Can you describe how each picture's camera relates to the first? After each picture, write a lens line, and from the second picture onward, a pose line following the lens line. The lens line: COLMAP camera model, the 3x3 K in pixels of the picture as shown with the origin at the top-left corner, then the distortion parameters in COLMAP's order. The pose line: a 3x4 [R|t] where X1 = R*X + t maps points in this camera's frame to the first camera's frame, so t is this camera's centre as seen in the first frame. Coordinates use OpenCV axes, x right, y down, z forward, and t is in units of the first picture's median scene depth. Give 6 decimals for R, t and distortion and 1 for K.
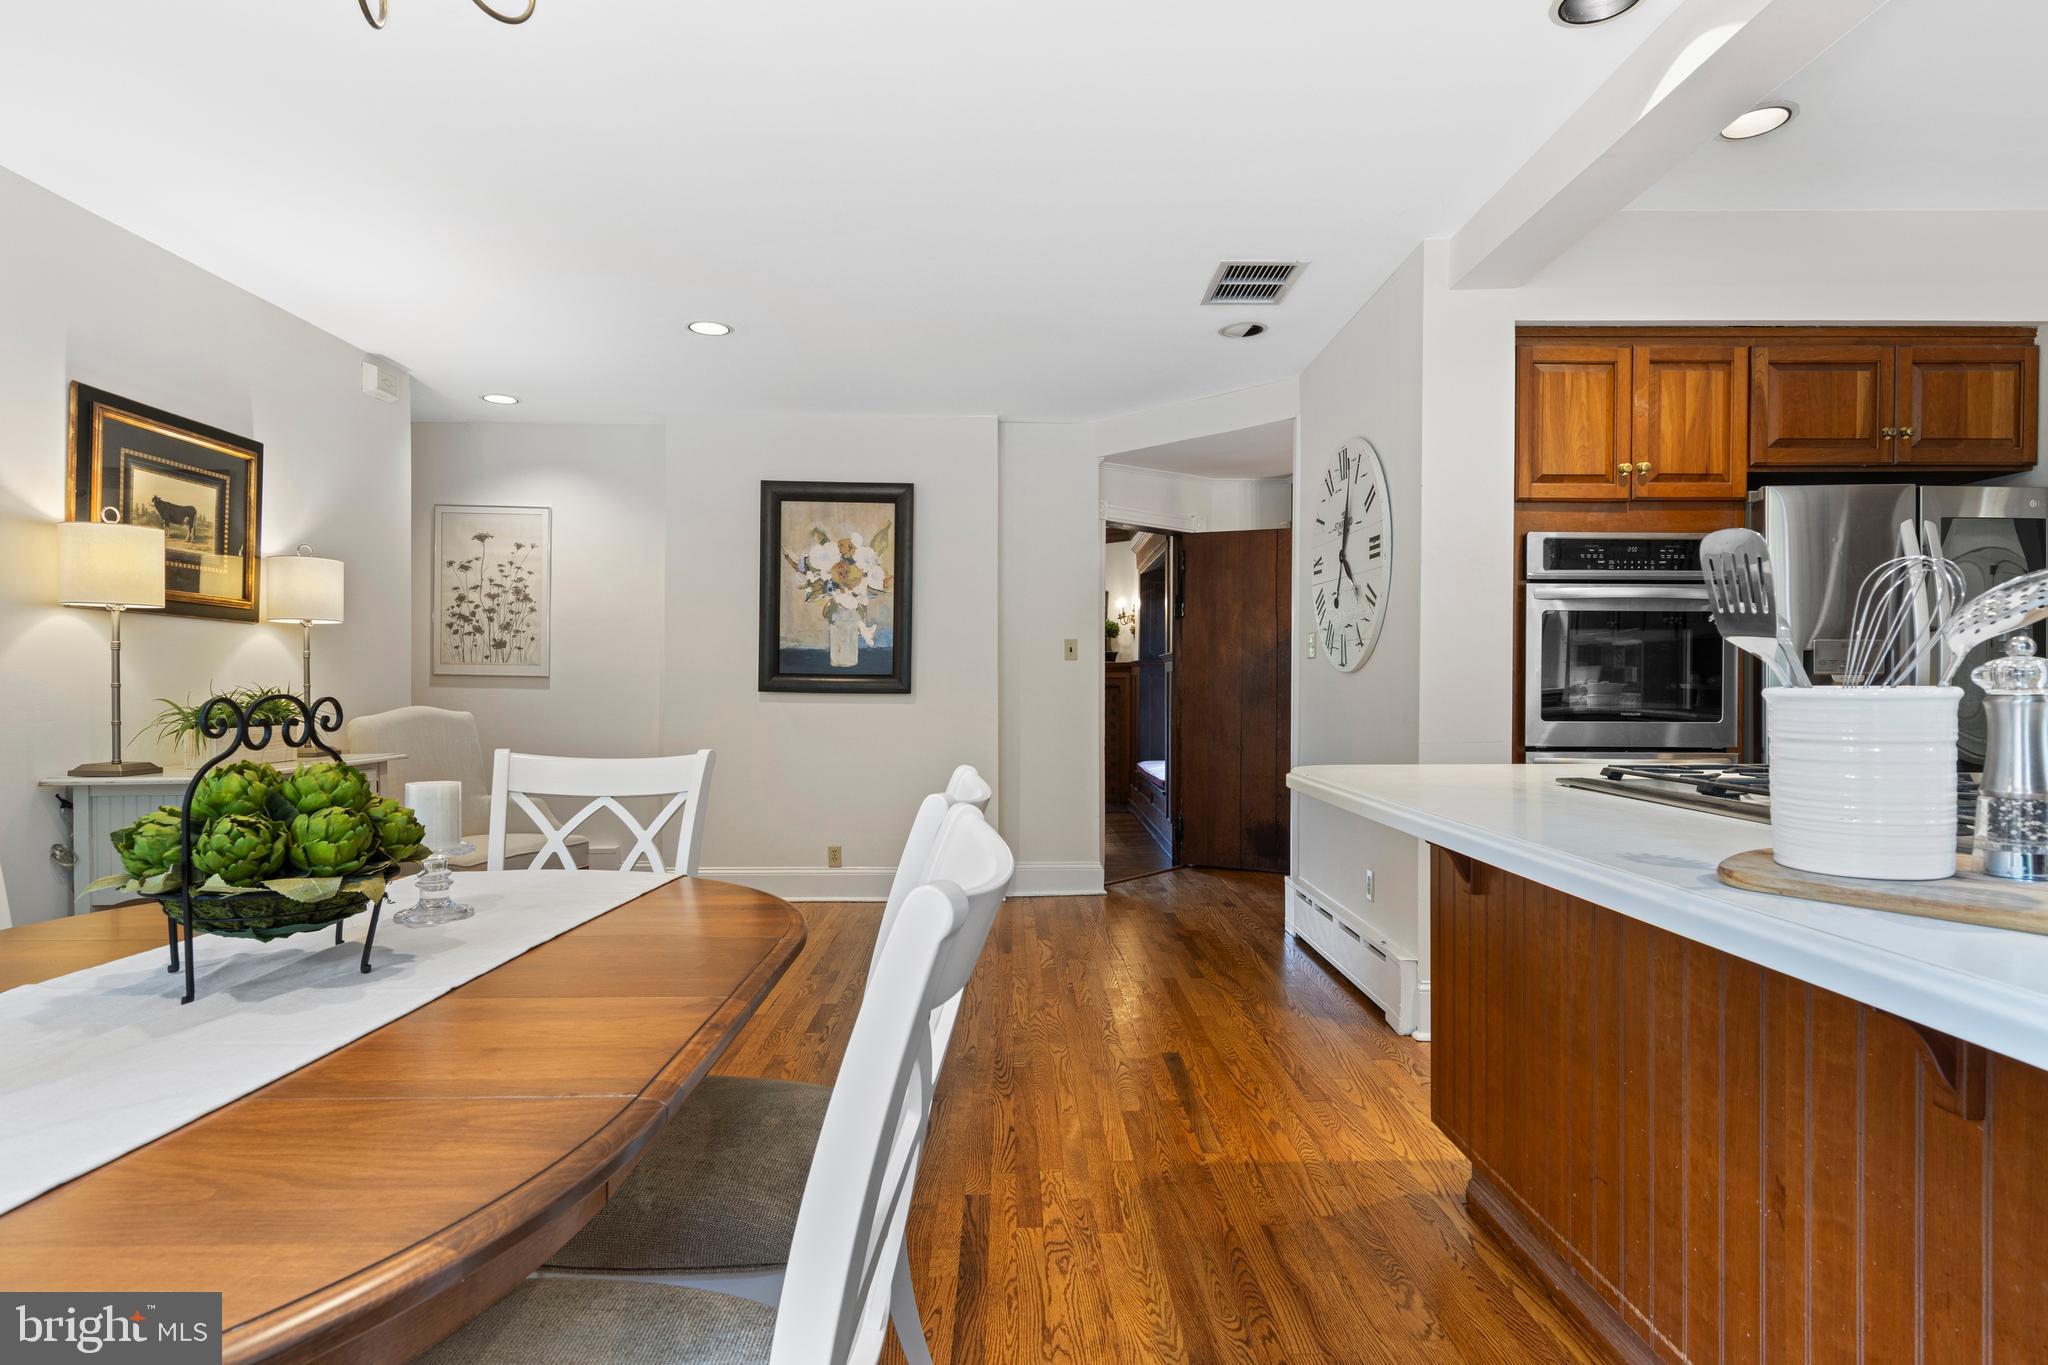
lens RADIAL K [[1046.1, 0, 1024.3], [0, 1046.1, 690.4], [0, 0, 1]] dist [0.012661, -0.003491]
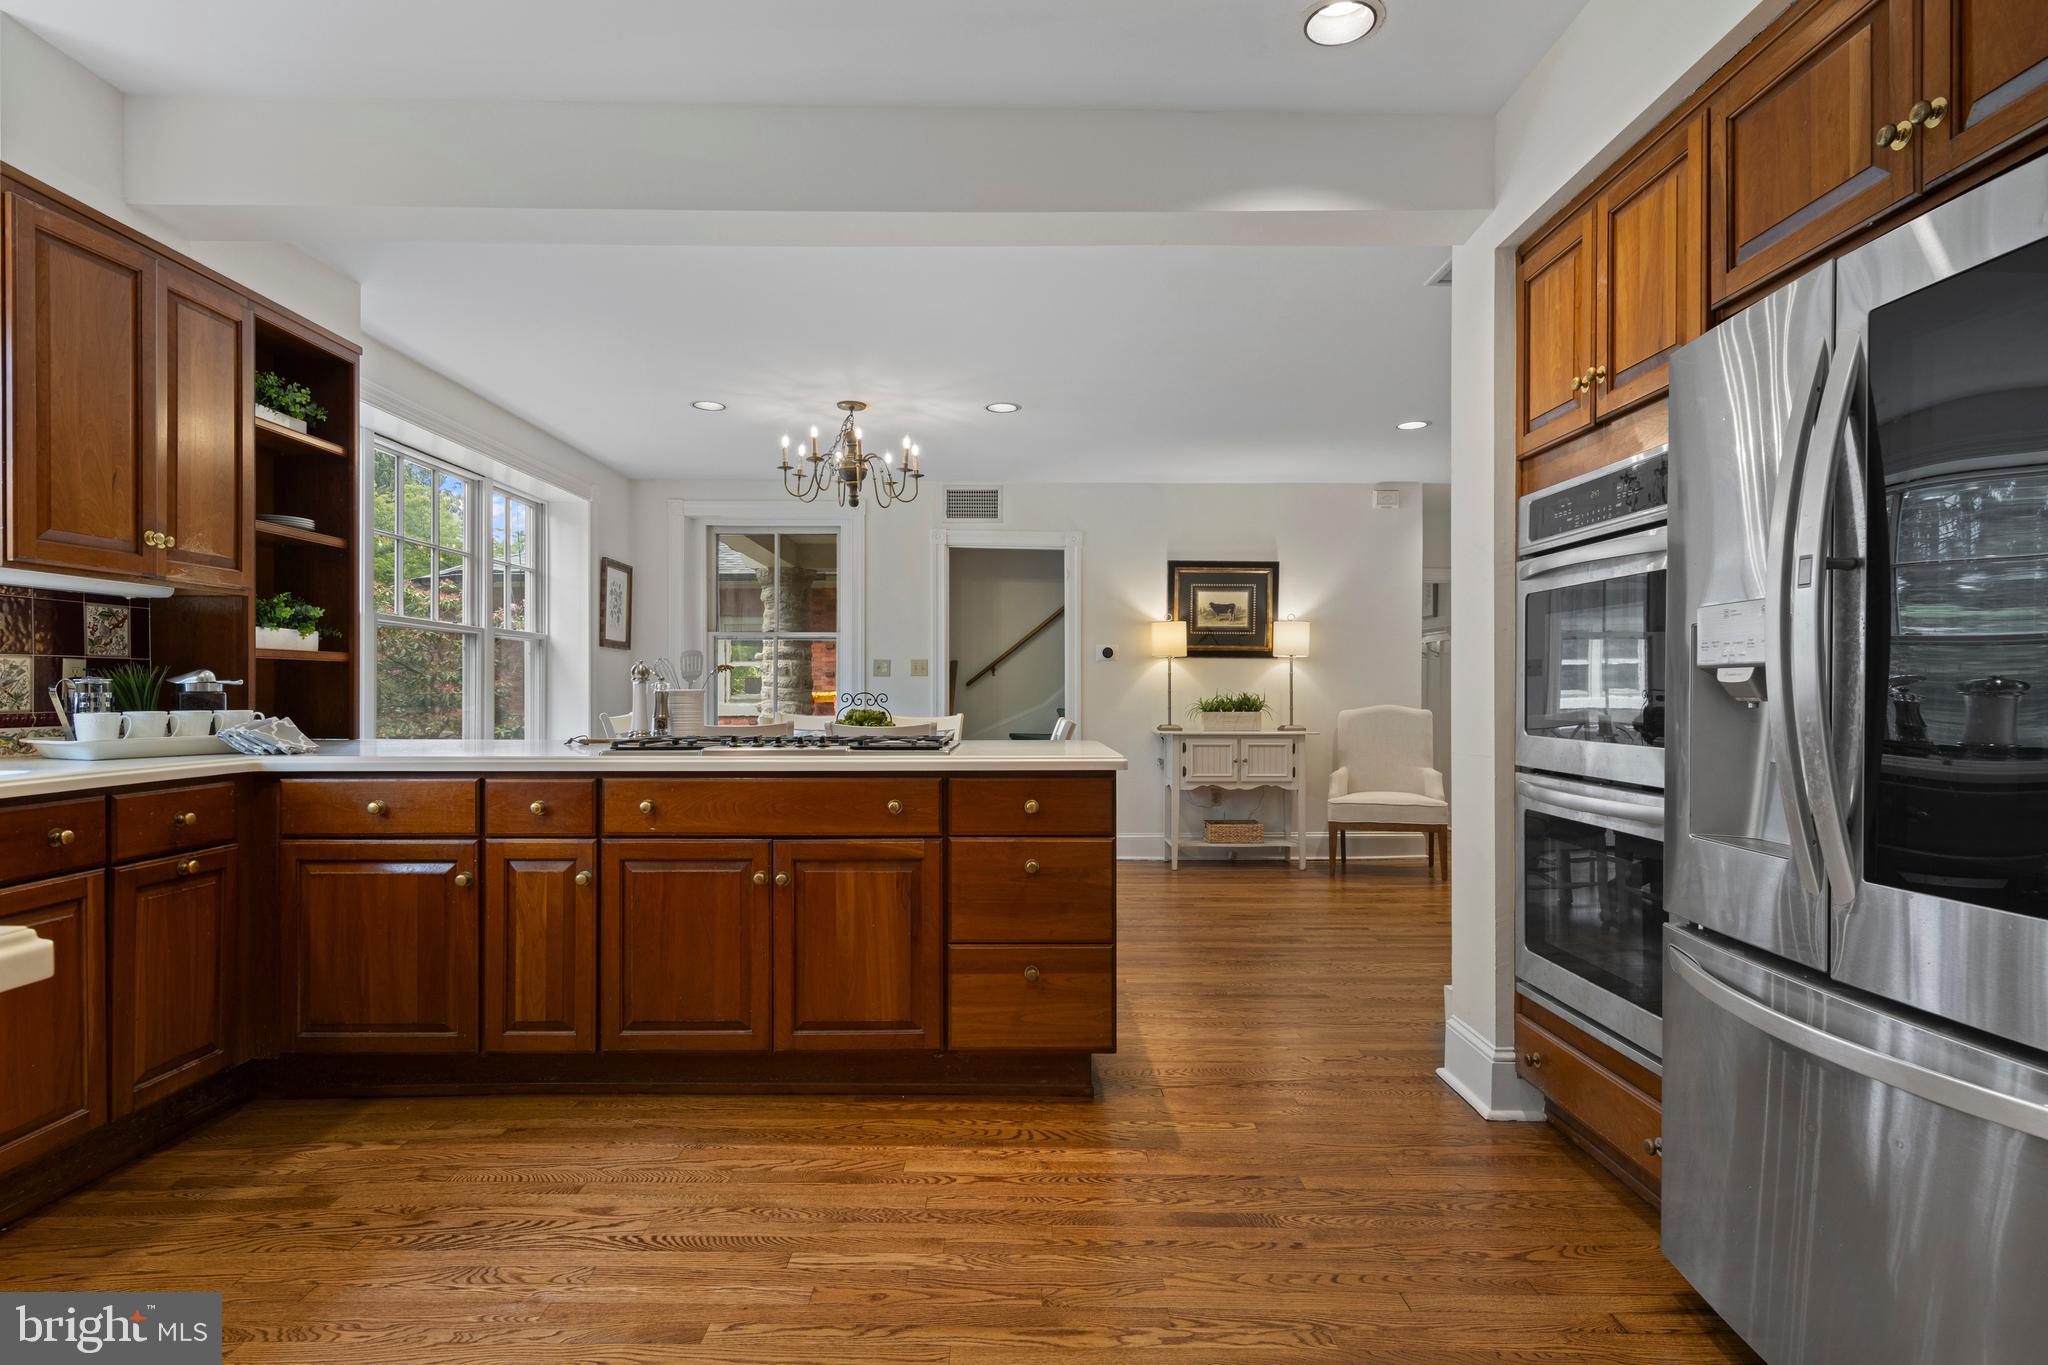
lens RADIAL K [[1046.1, 0, 1020.9], [0, 1046.1, 689.2], [0, 0, 1]] dist [0.012661, -0.003491]
pose [[-0.011760, -0.001849, -0.999929, 1.278566], [-0.002893, 0.999994, -0.001815, -0.002714], [0.999927, 0.002872, -0.011765, 0.628727]]
